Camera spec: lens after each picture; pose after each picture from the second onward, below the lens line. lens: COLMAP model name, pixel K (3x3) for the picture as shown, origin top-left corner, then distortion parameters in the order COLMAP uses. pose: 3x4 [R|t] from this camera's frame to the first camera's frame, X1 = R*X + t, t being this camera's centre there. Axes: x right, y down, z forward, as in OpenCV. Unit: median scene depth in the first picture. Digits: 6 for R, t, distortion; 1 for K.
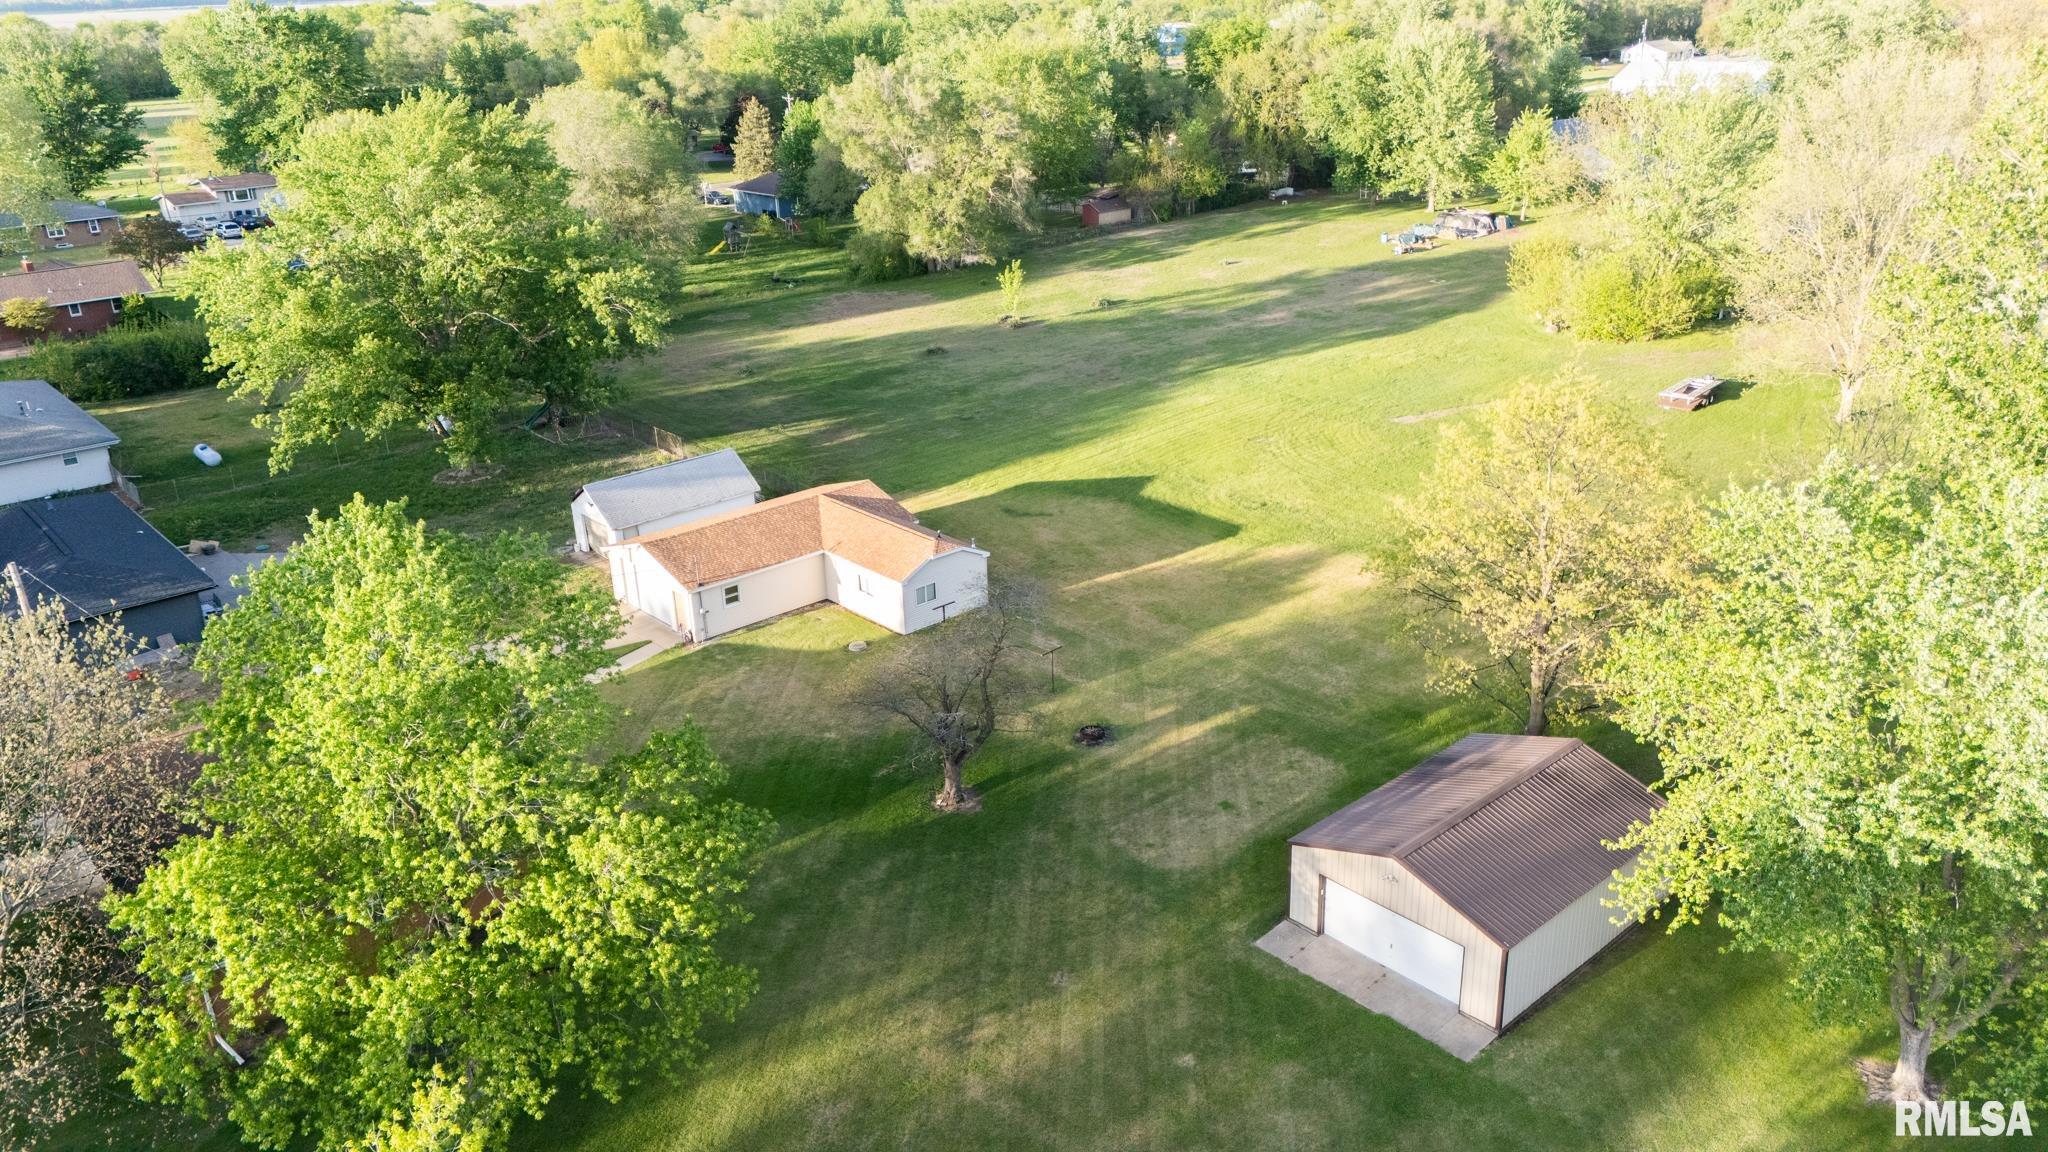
lens RADIAL K [[1490.7, 0, 1024.0], [0, 1490.7, 576.0], [0, 0, 1]] dist [0.093695, -0.098856]
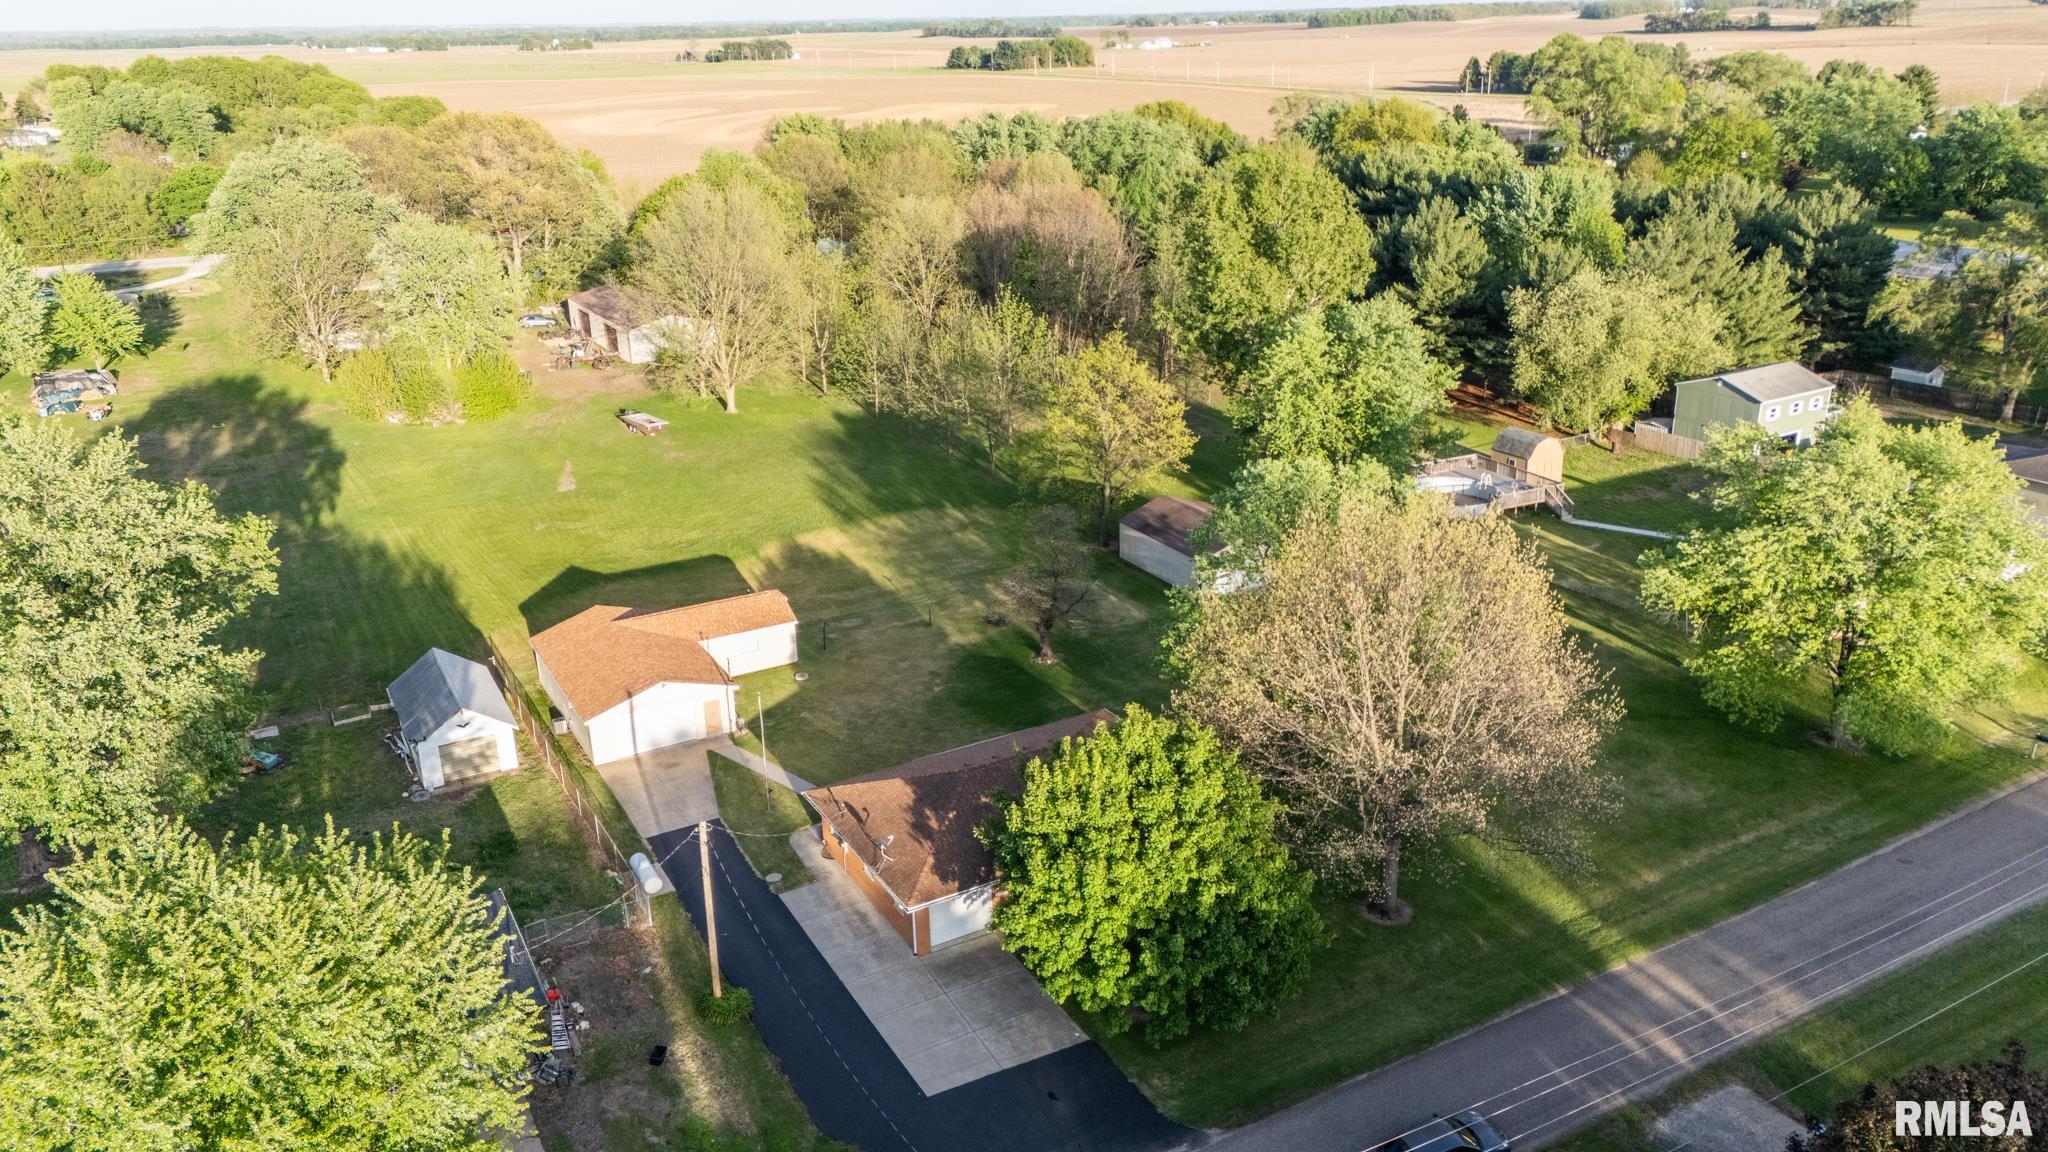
lens RADIAL K [[1511.3, 0, 1024.0], [0, 1511.3, 576.0], [0, 0, 1]] dist [0.090003, -0.104429]
pose [[0.218519, -0.311568, 0.924757, -0.715941], [0.380579, 0.899827, 0.213238, -0.135575], [-0.898559, 0.305346, 0.315206, 0.219735]]
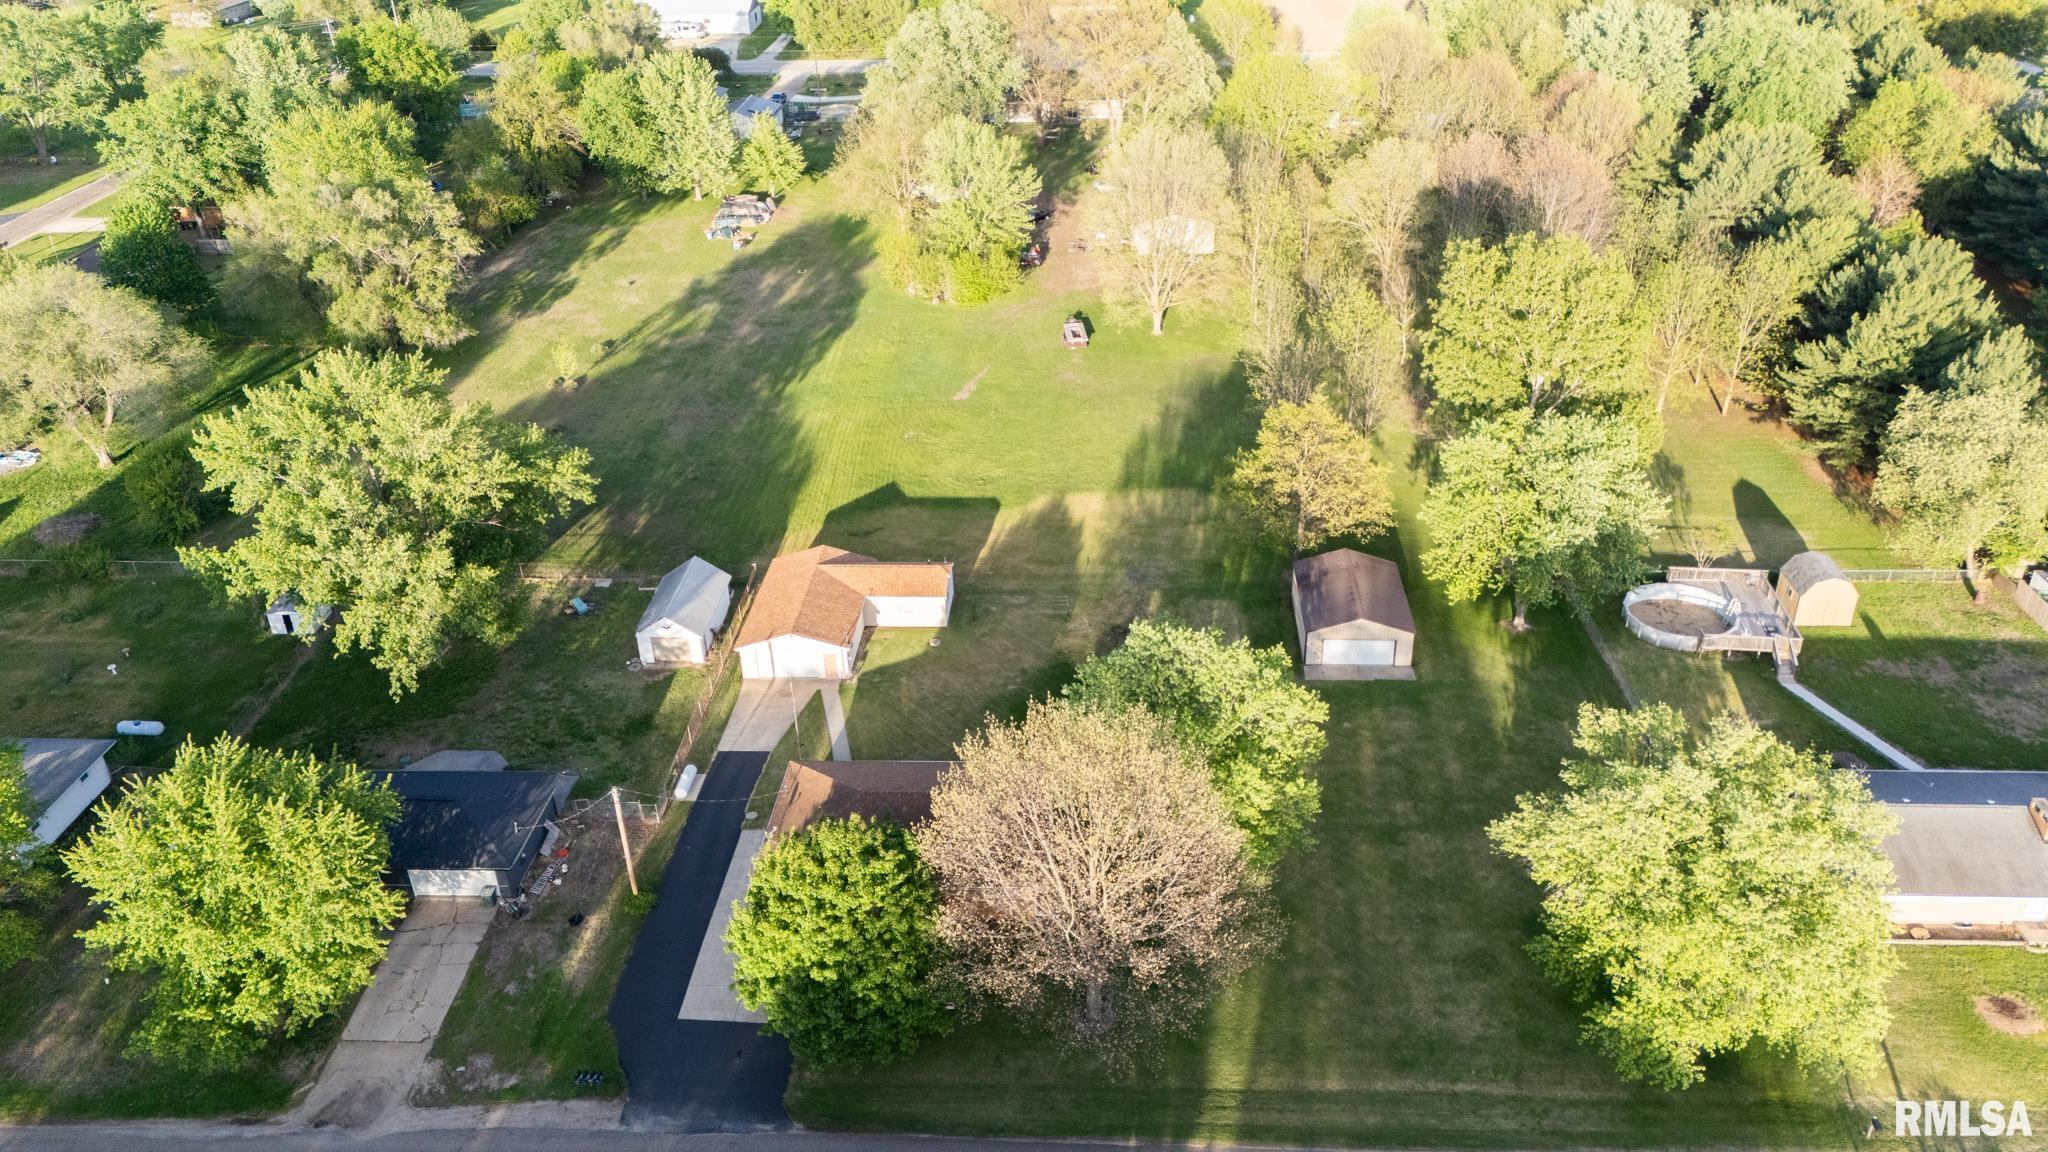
lens RADIAL K [[1490.7, 0, 1024.0], [0, 1490.7, 576.0], [0, 0, 1]] dist [0.093695, -0.098856]
pose [[0.713650, -0.341295, 0.611737, -0.579836], [0.269915, 0.939826, 0.209457, -0.192708], [-0.646413, 0.015638, 0.762827, -0.179397]]
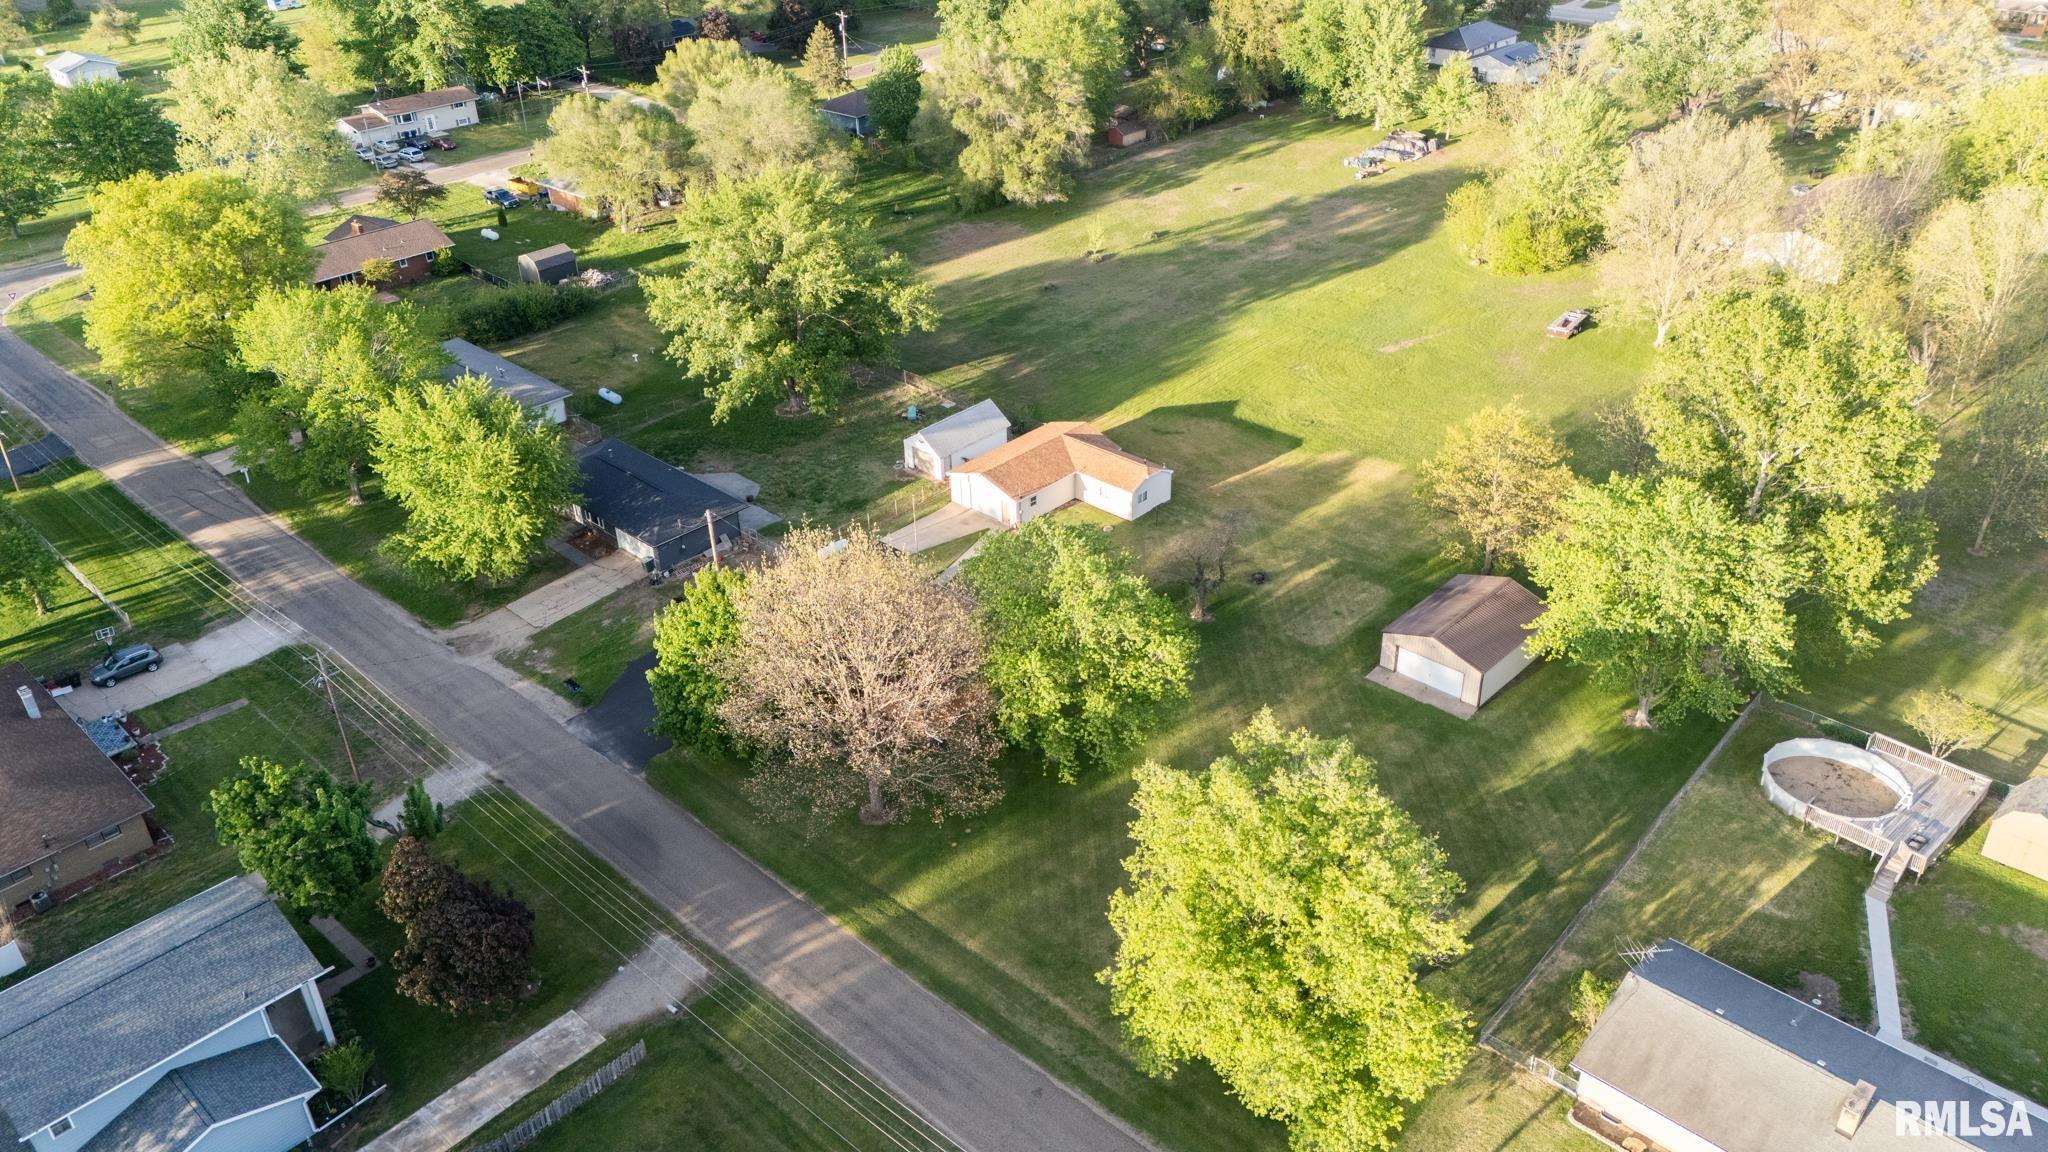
lens RADIAL K [[1490.7, 0, 1024.0], [0, 1490.7, 576.0], [0, 0, 1]] dist [0.093695, -0.098856]
pose [[0.996749, -0.037403, 0.071357, -0.194865], [0.026048, 0.987743, 0.153897, -0.099507], [-0.076238, -0.151538, 0.985507, -0.434213]]
